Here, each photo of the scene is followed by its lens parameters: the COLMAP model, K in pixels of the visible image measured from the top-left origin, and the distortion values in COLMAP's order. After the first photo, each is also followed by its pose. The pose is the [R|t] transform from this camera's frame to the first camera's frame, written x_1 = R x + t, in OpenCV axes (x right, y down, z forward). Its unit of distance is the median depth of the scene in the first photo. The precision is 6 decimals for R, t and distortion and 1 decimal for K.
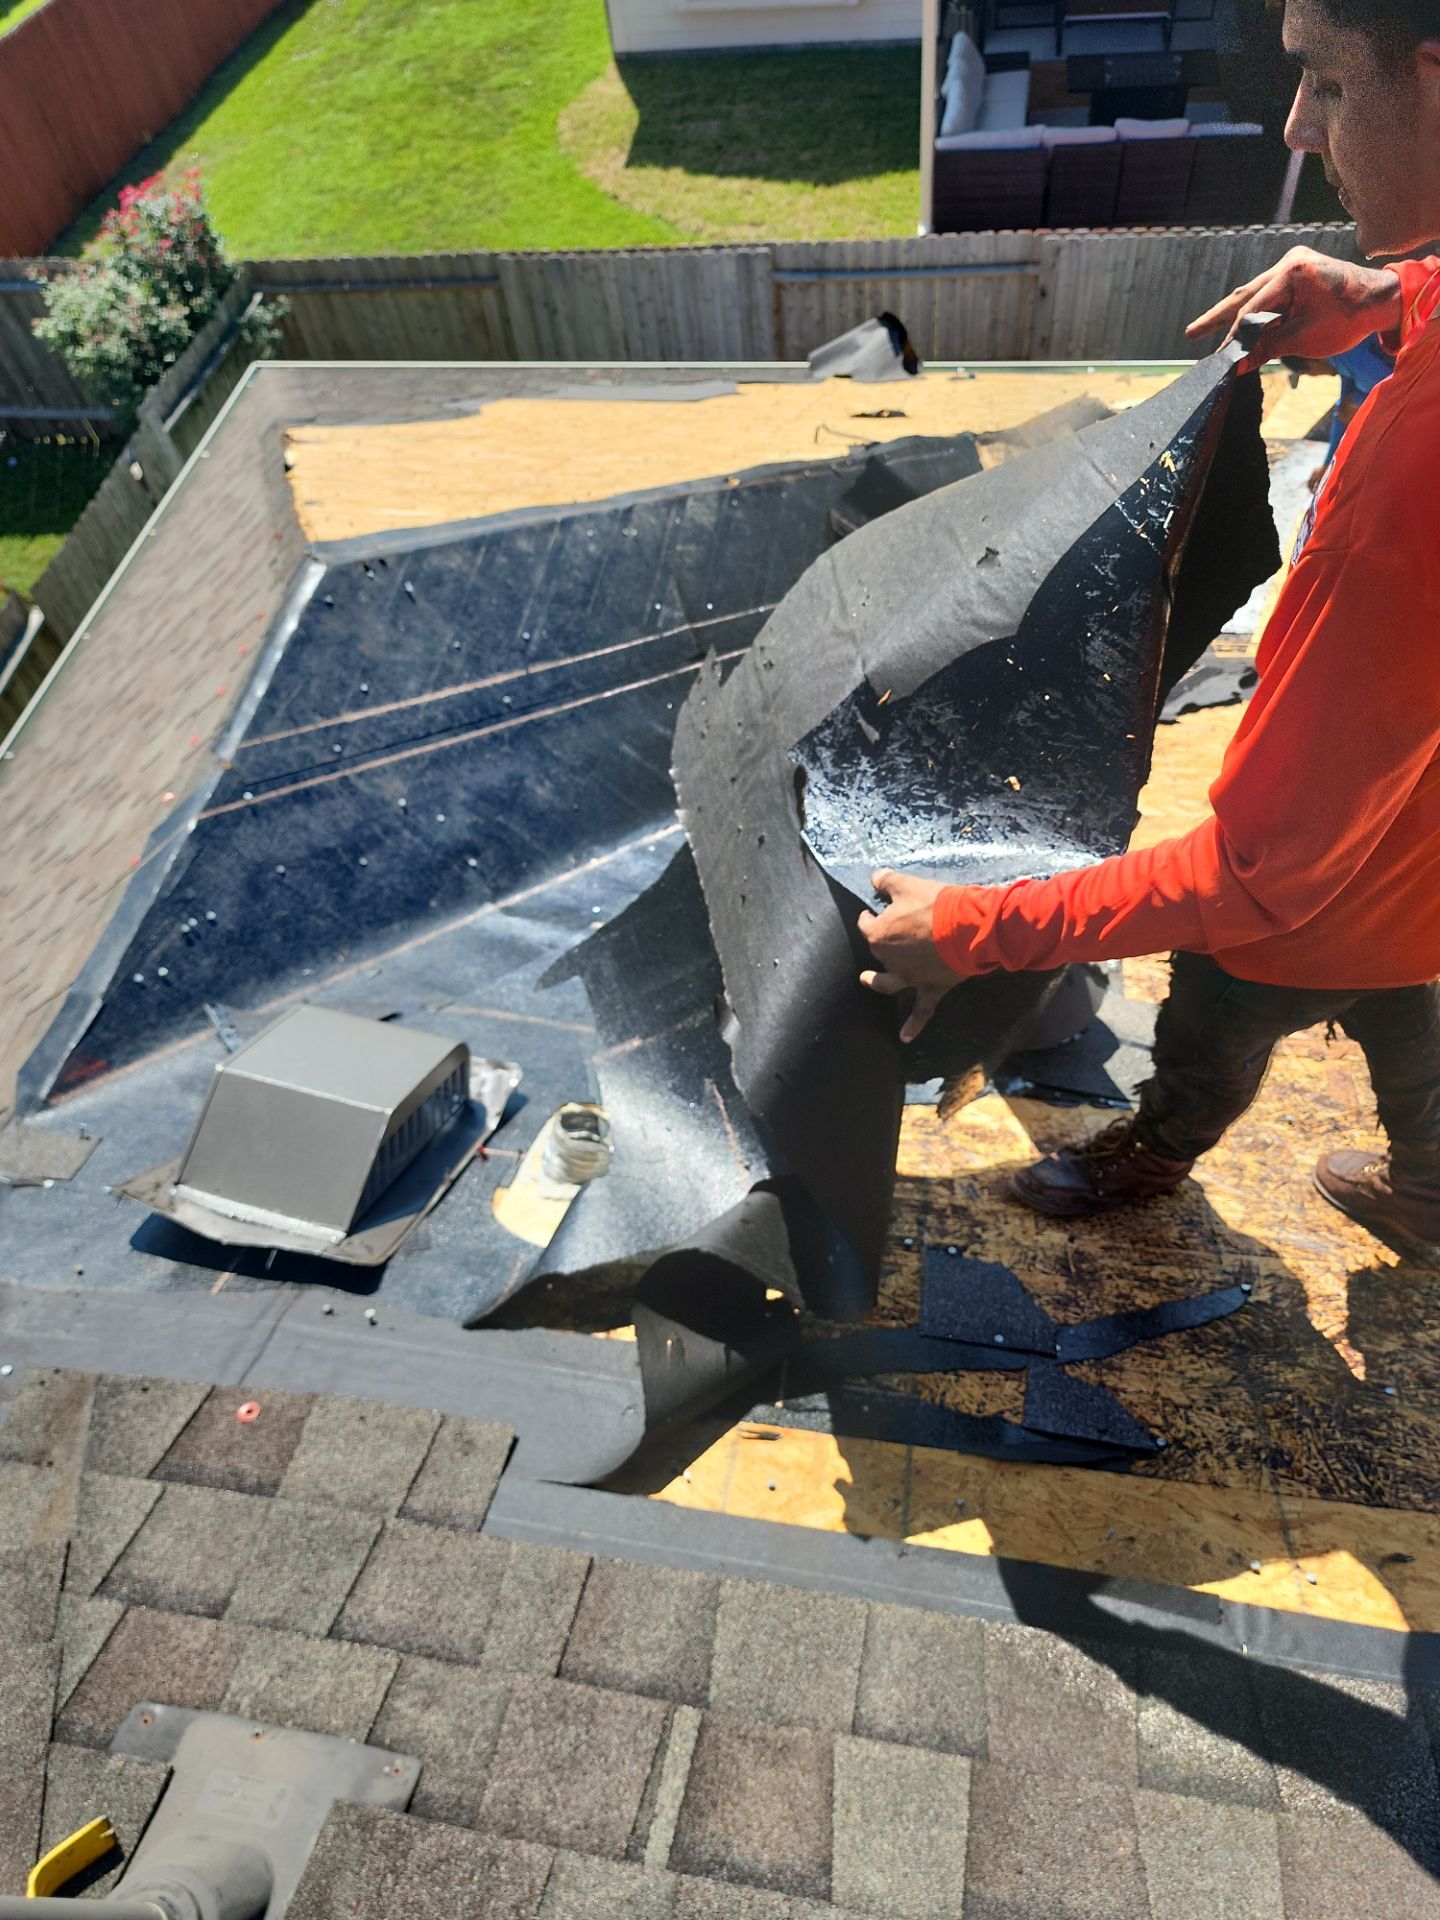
lens RADIAL K [[1319.1, 0, 722.2], [0, 1319.1, 956.9], [0, 0, 1]] dist [0.069692, -0.054154]
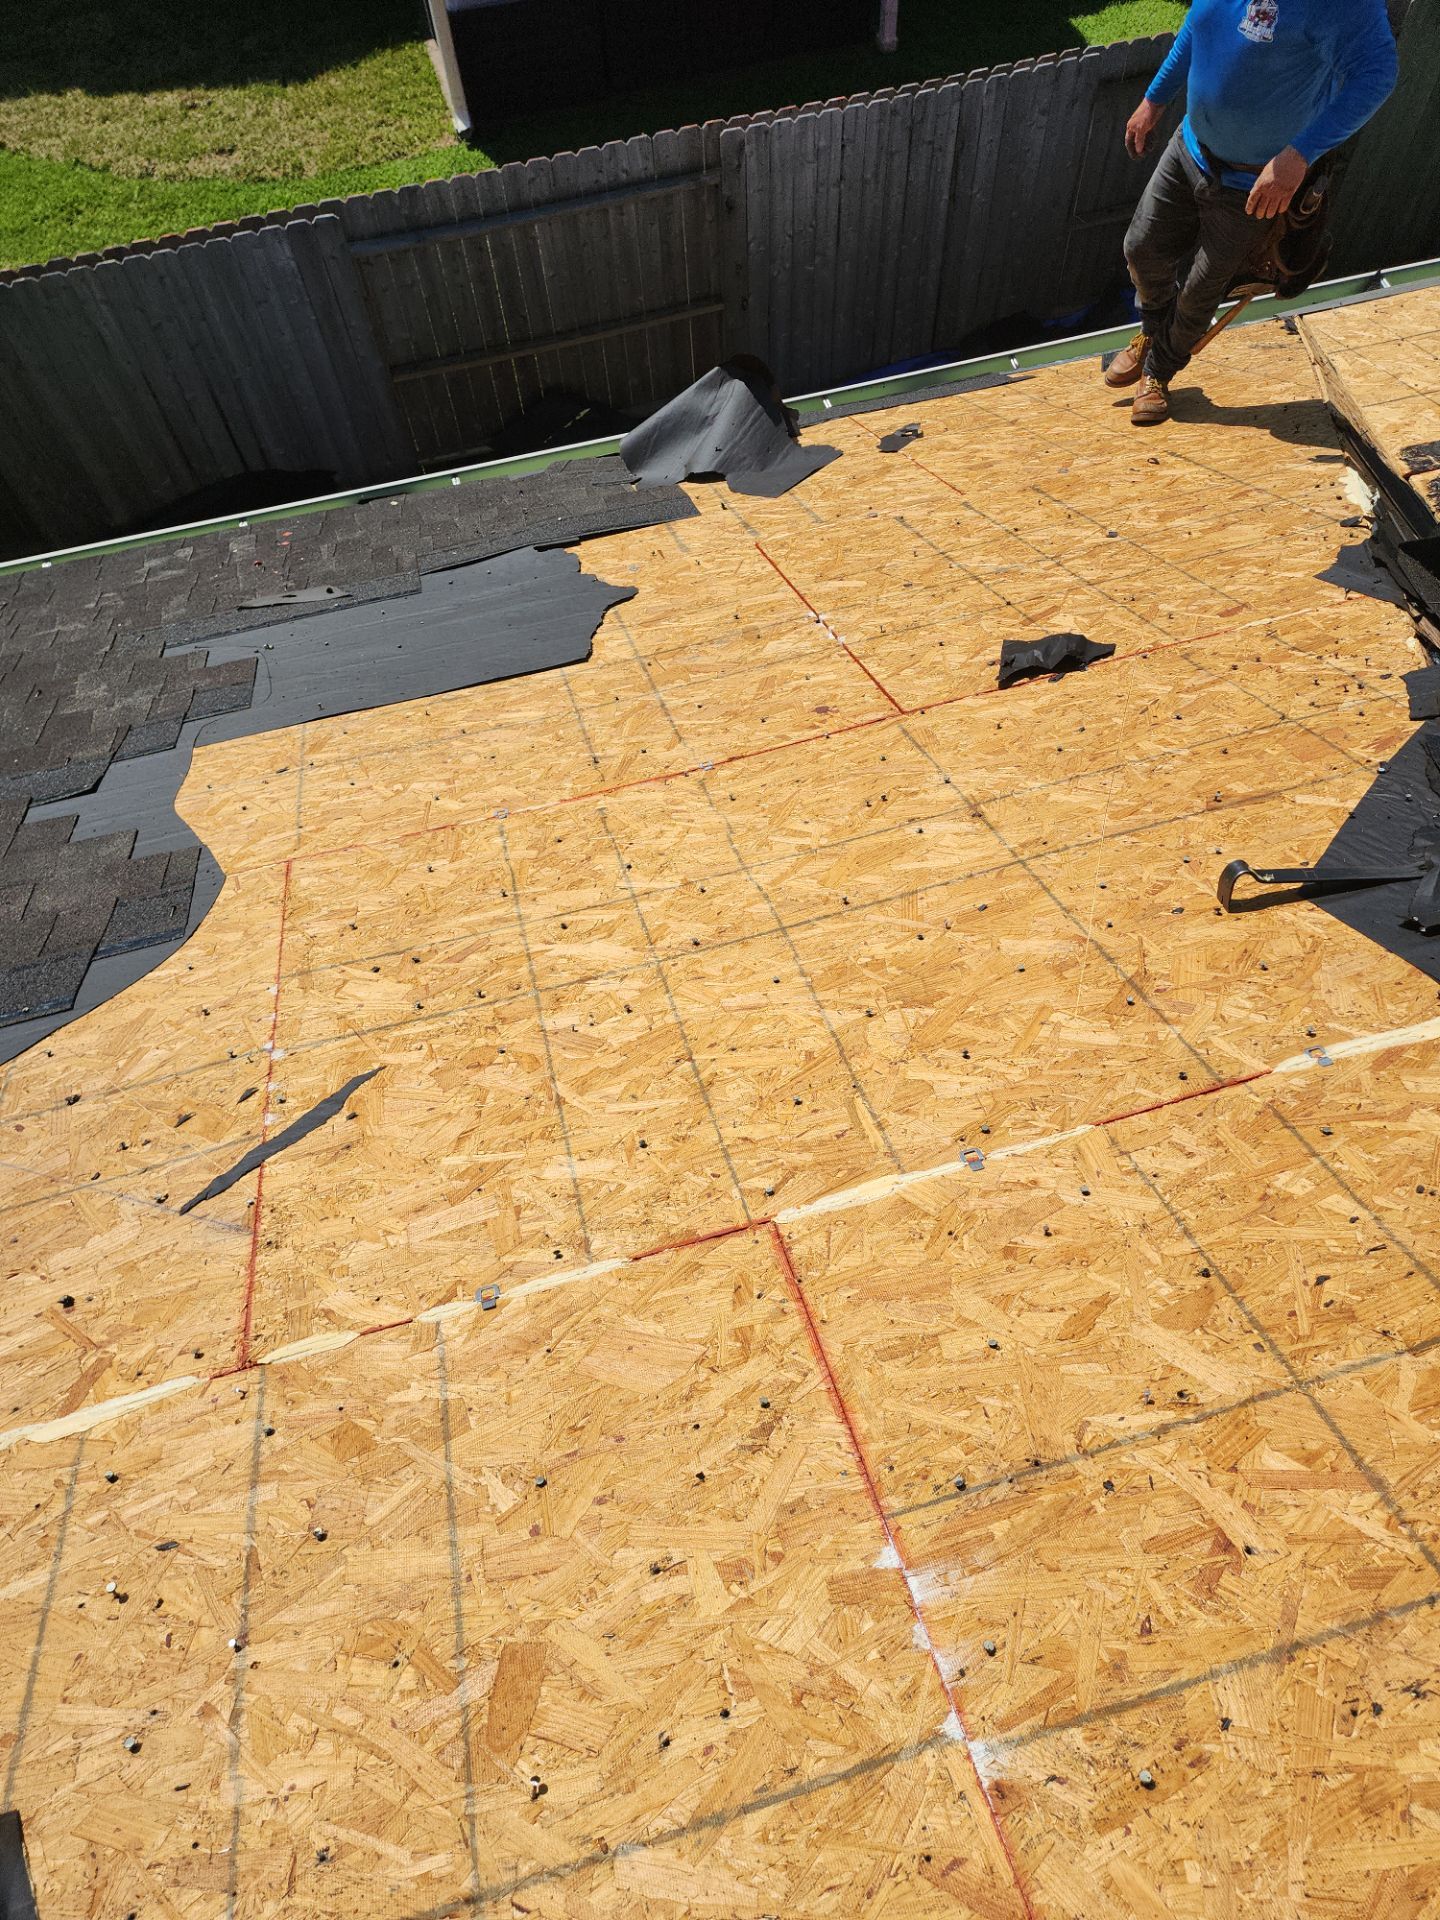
lens RADIAL K [[1319.1, 0, 750.2], [0, 1319.1, 941.3], [0, 0, 1]] dist [0.069692, -0.054154]
pose [[0.904899, -0.334106, 0.263687, -0.064962], [0.310379, 0.941912, 0.128324, -0.177527], [-0.291244, -0.034277, 0.956035, 0.242794]]
